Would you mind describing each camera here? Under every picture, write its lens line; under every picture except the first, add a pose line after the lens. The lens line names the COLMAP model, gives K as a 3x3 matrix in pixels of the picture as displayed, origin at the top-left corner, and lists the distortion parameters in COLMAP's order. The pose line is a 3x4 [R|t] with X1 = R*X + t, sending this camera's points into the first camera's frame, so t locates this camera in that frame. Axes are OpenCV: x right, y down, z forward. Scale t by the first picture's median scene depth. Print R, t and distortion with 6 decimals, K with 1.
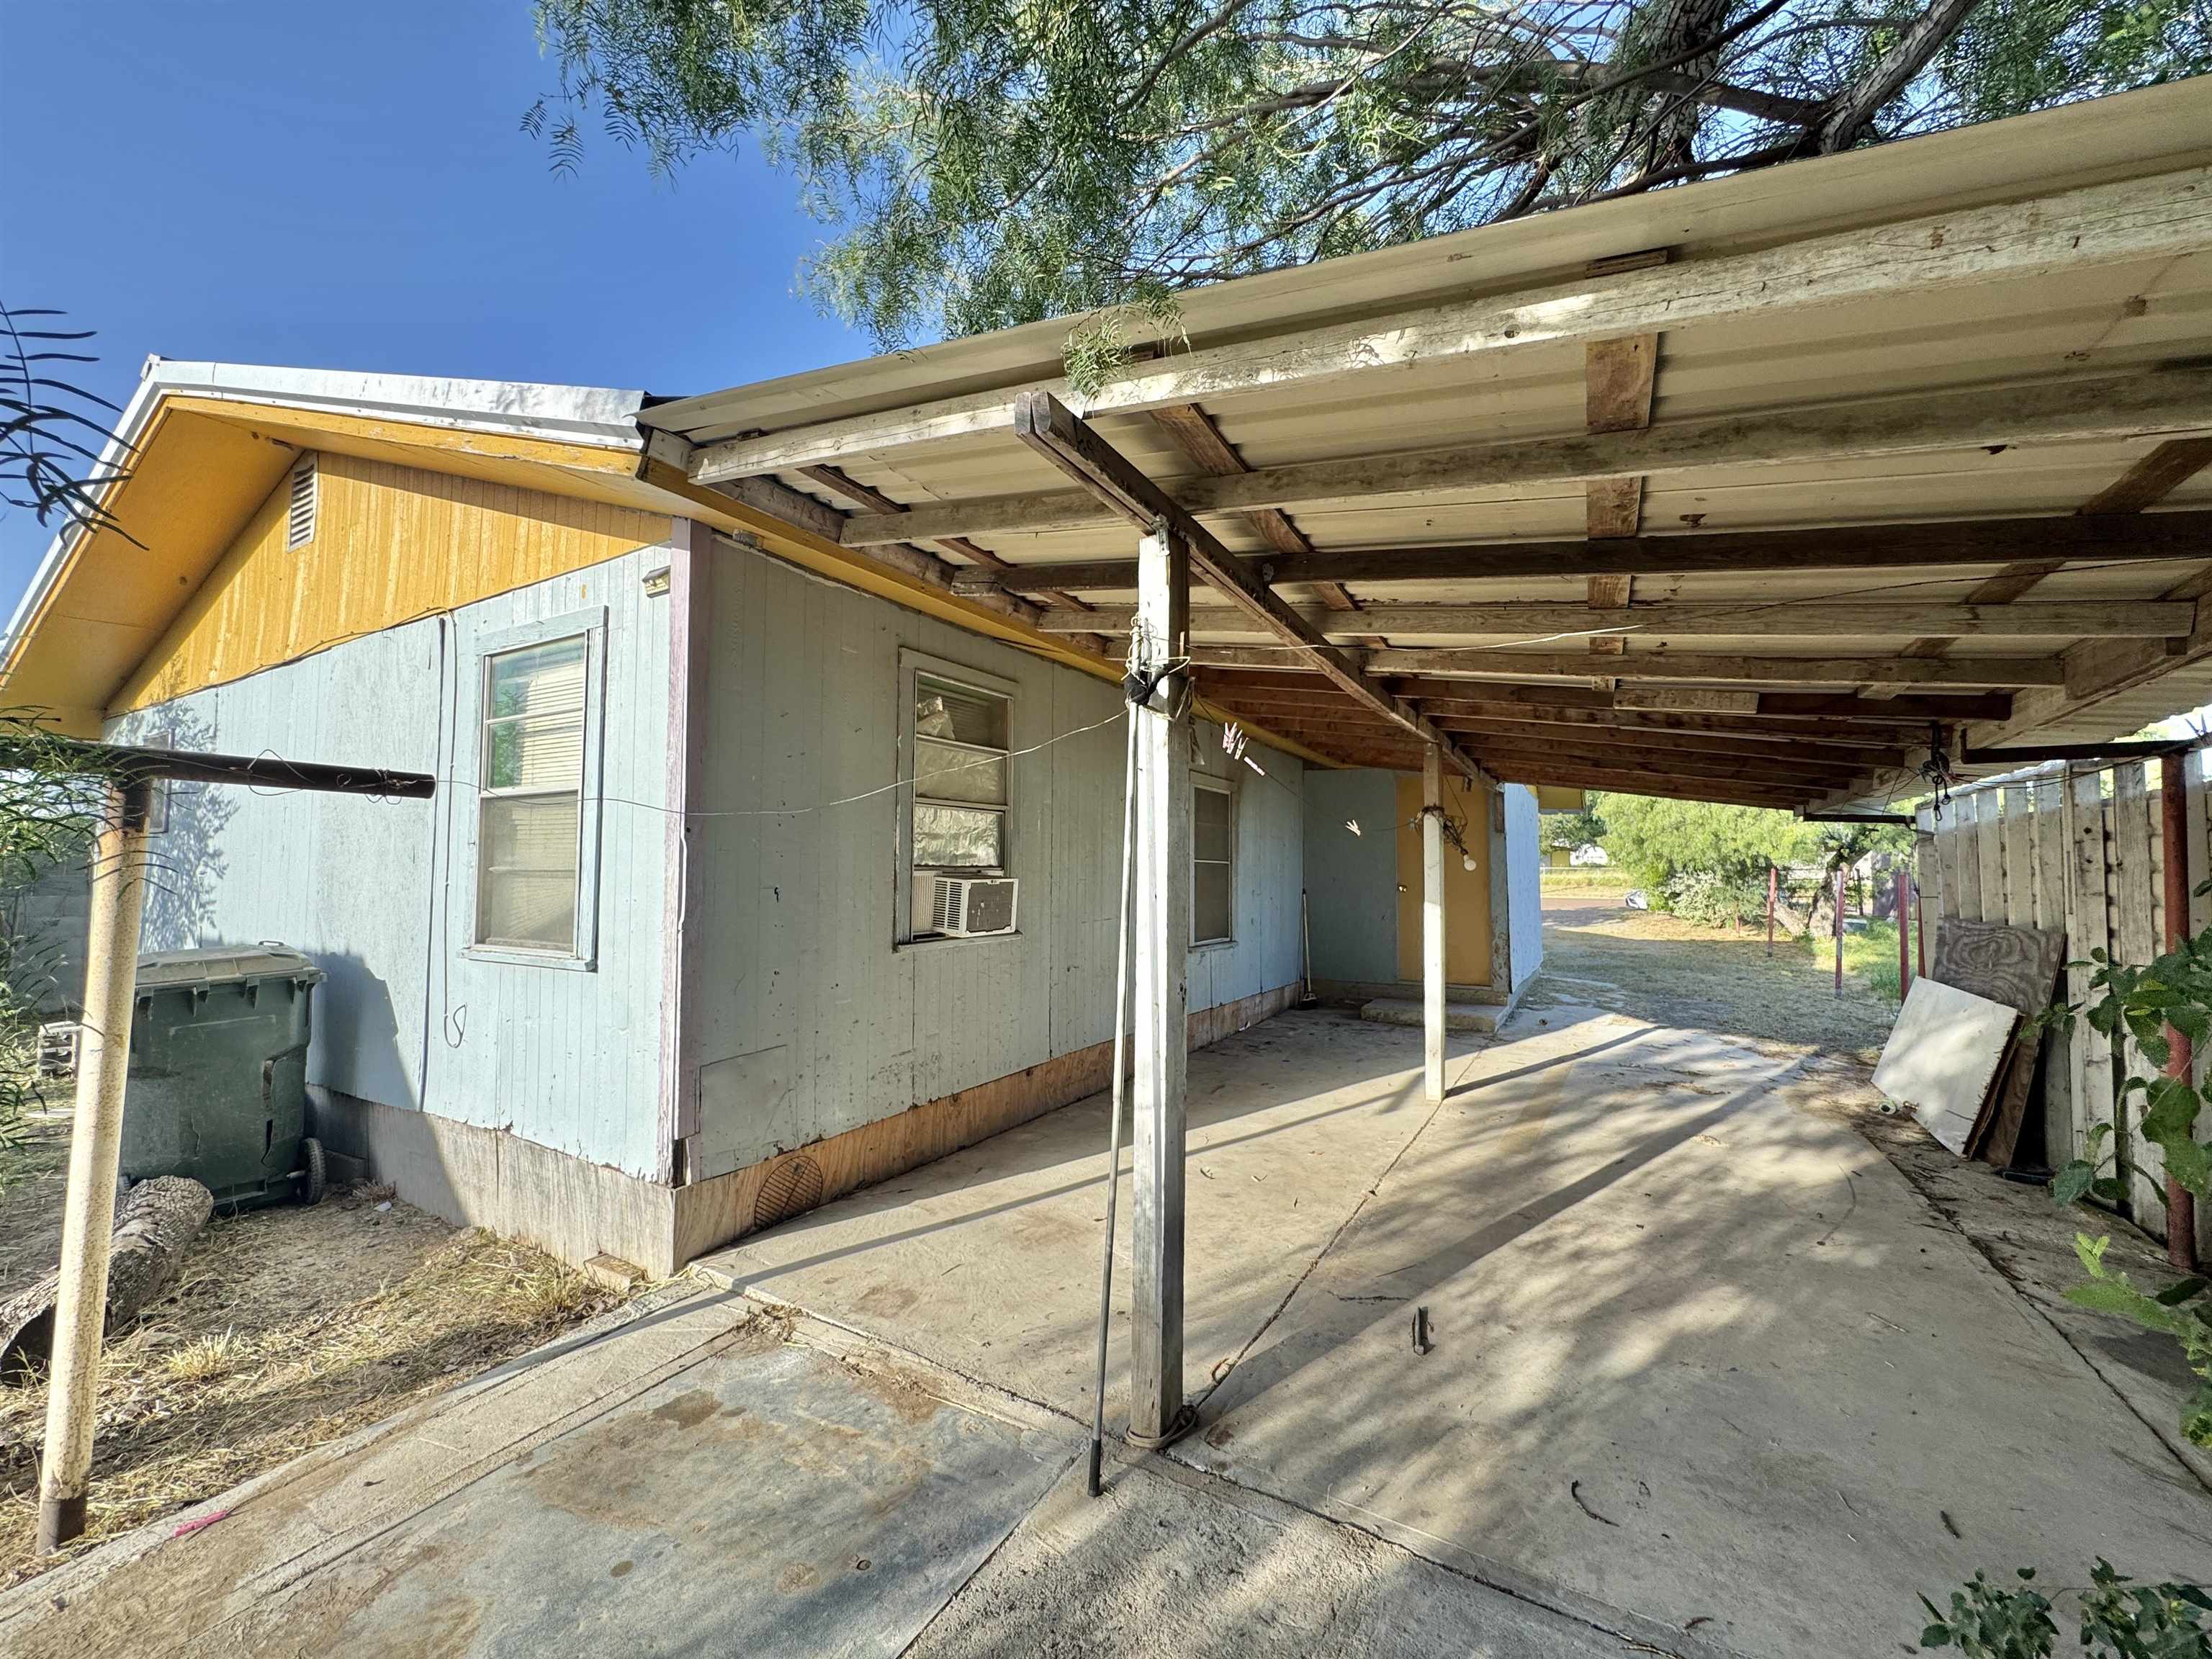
lens RADIAL K [[877.7, 0, 1109.4], [0, 877.7, 828.8], [0, 0, 1]] dist [-0.002421, 0.000040]
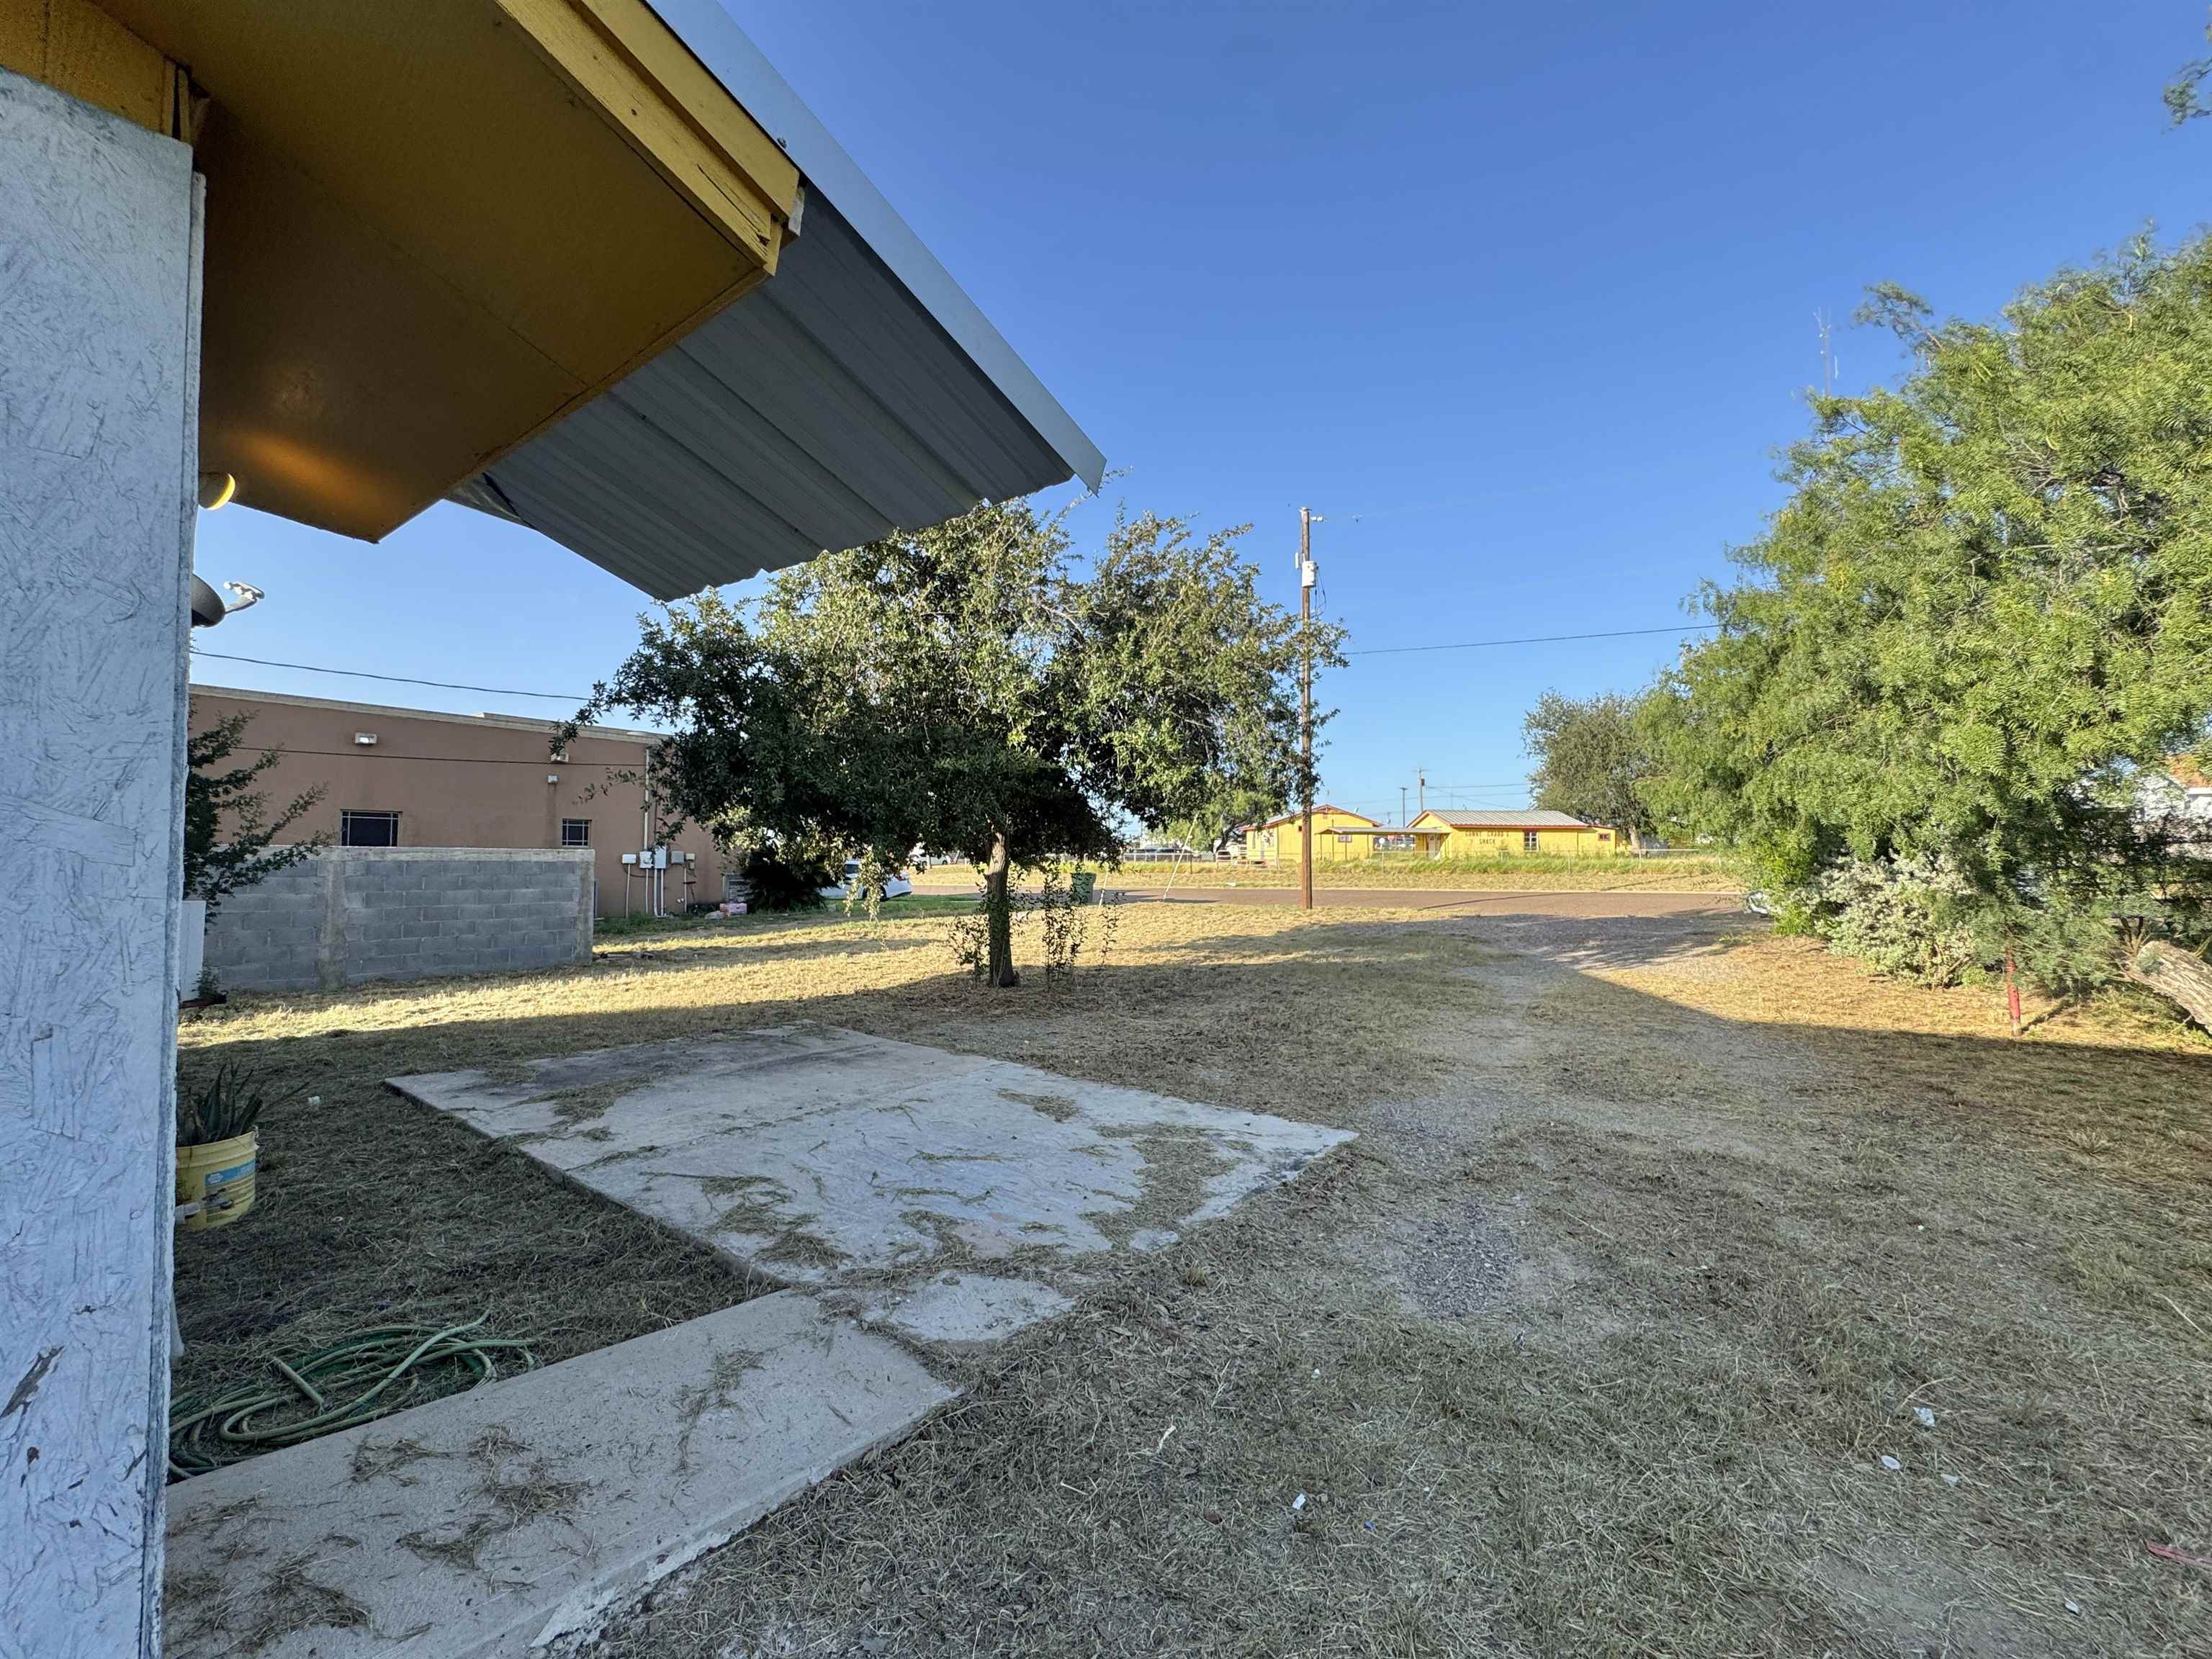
lens RADIAL K [[905.4, 0, 1088.1], [0, 905.4, 837.2], [0, 0, 1]] dist [-0.011437, 0.000156]
pose [[0.992157, -0.021964, -0.123054, 1.700231], [0.024405, 0.999534, 0.018360, 0.120837], [0.122593, -0.021219, 0.992230, 2.606766]]
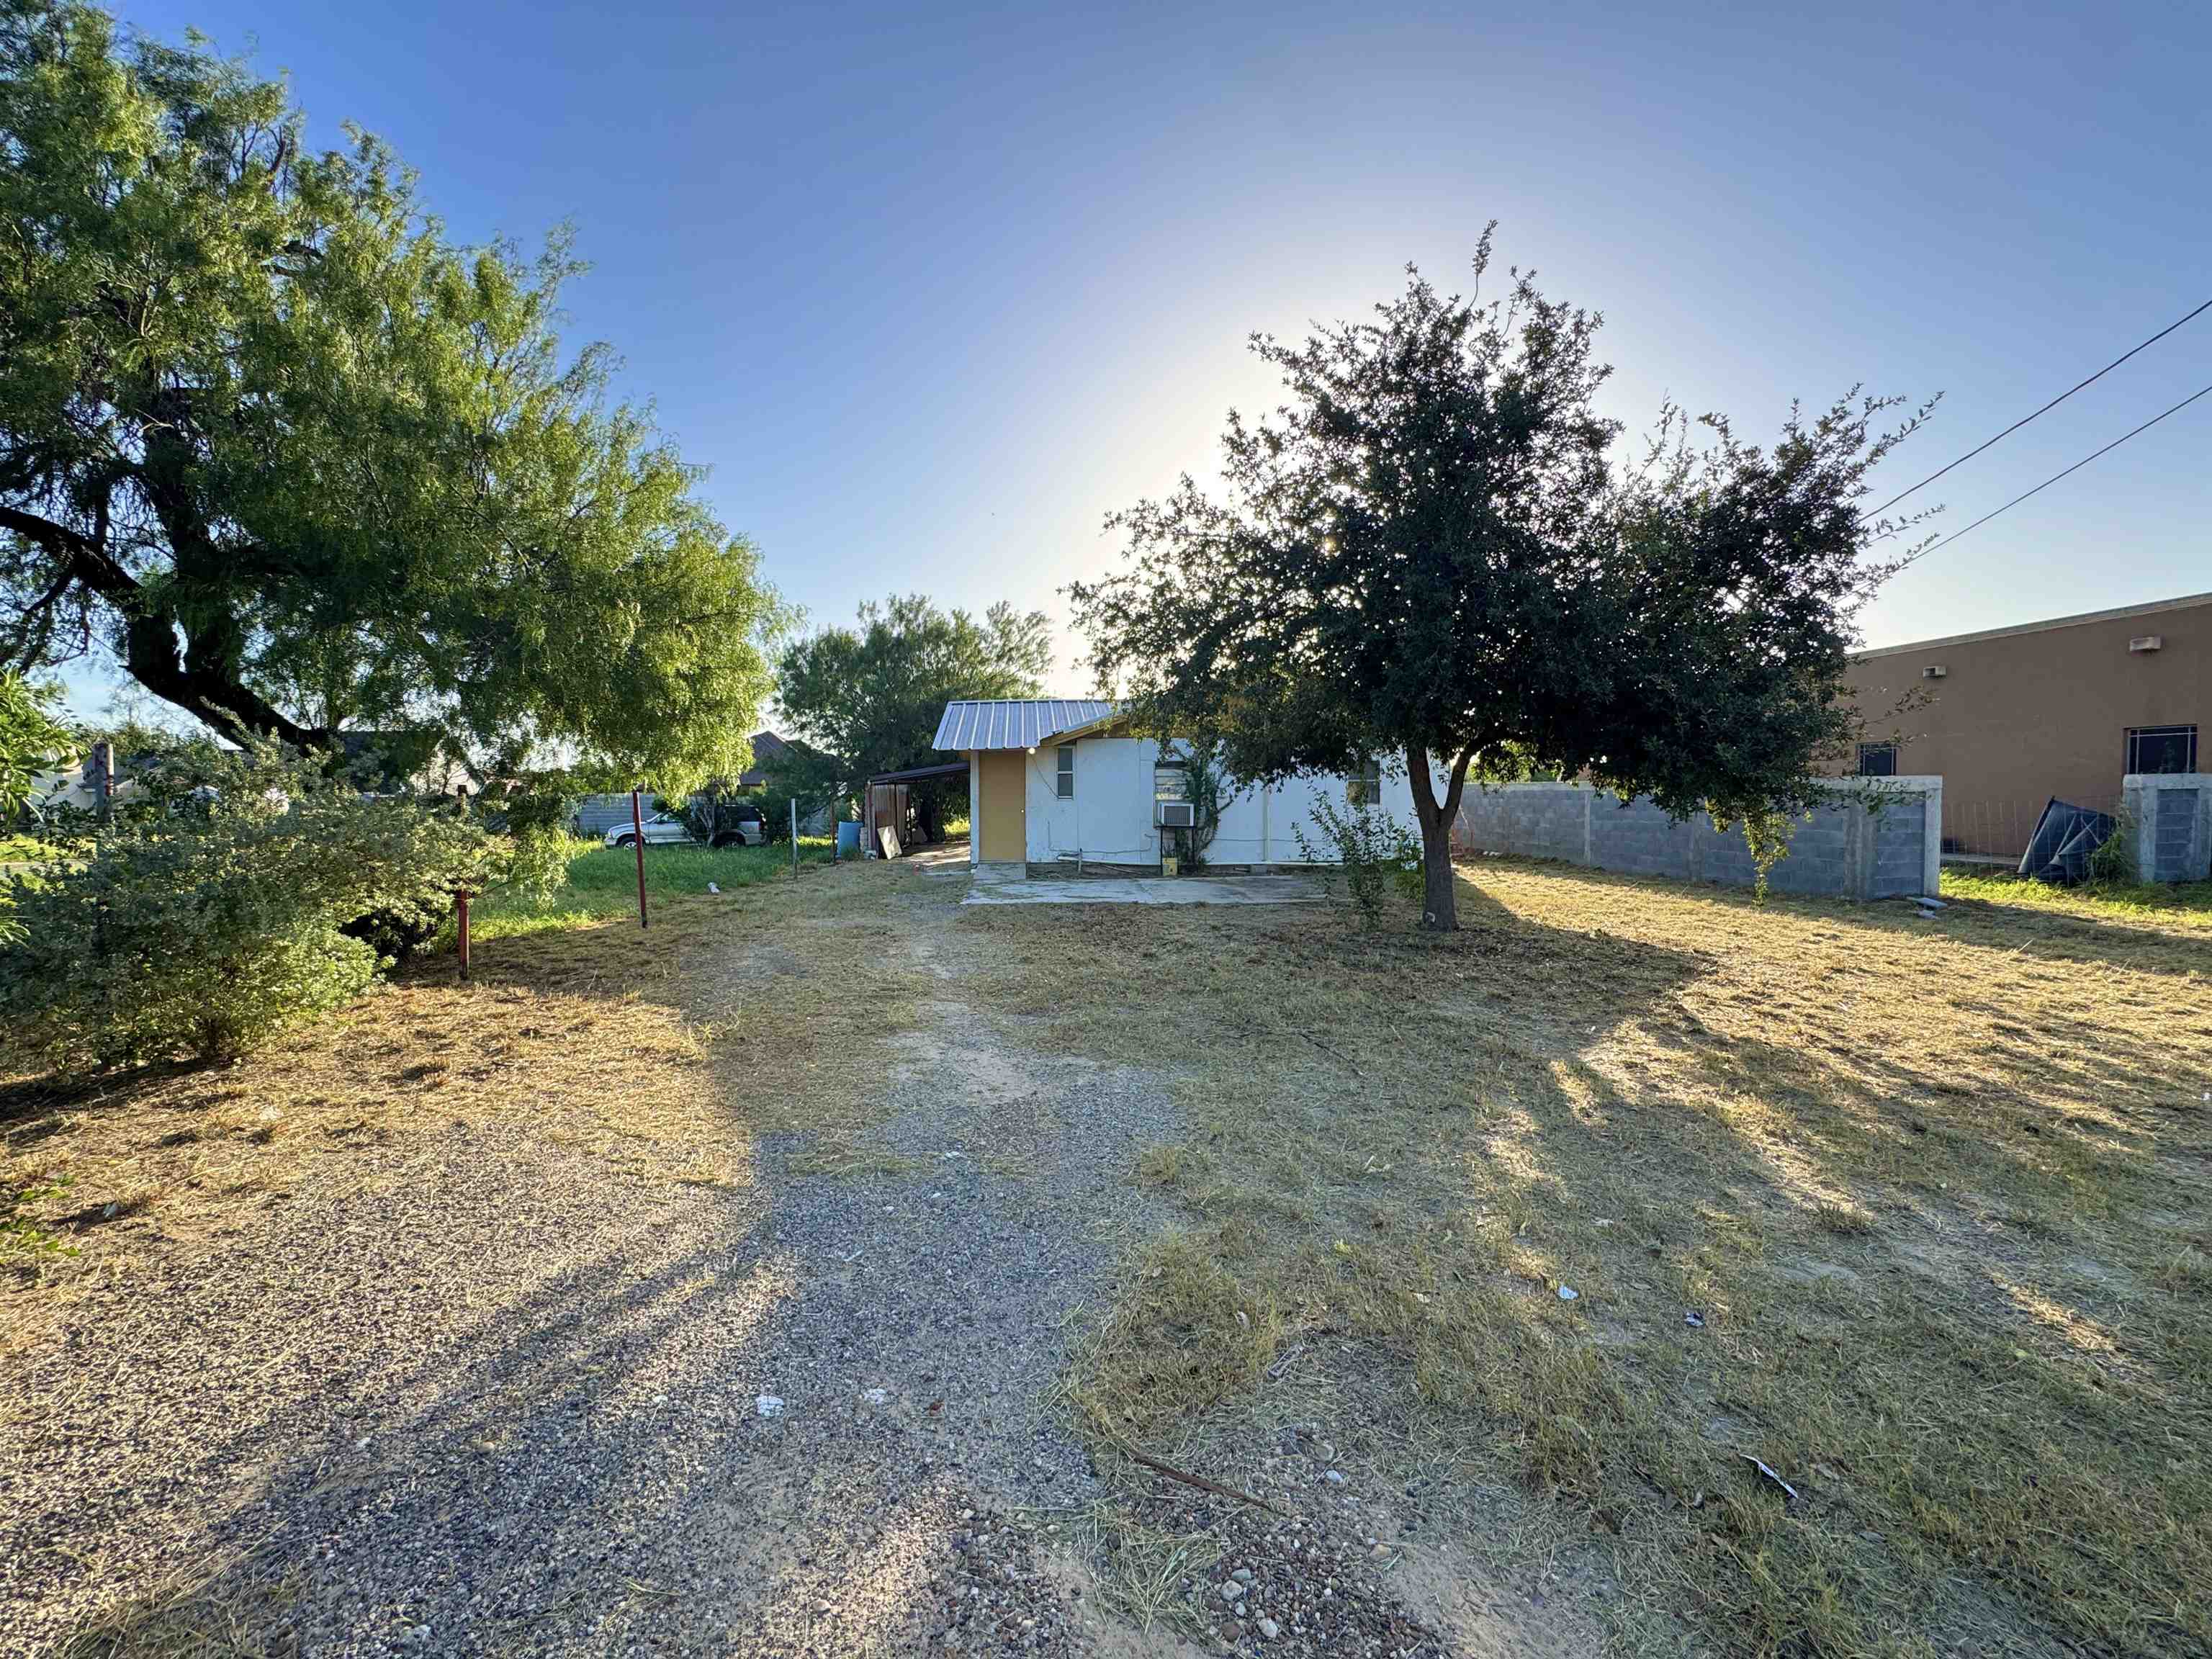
lens RADIAL K [[877.7, 0, 1109.4], [0, 877.7, 828.8], [0, 0, 1]] dist [-0.002421, 0.000040]
pose [[-0.825028, 0.007124, -0.565047, 3.085202], [0.020150, 0.999656, -0.016817, 0.346712], [0.564732, -0.025260, -0.824888, 6.405105]]
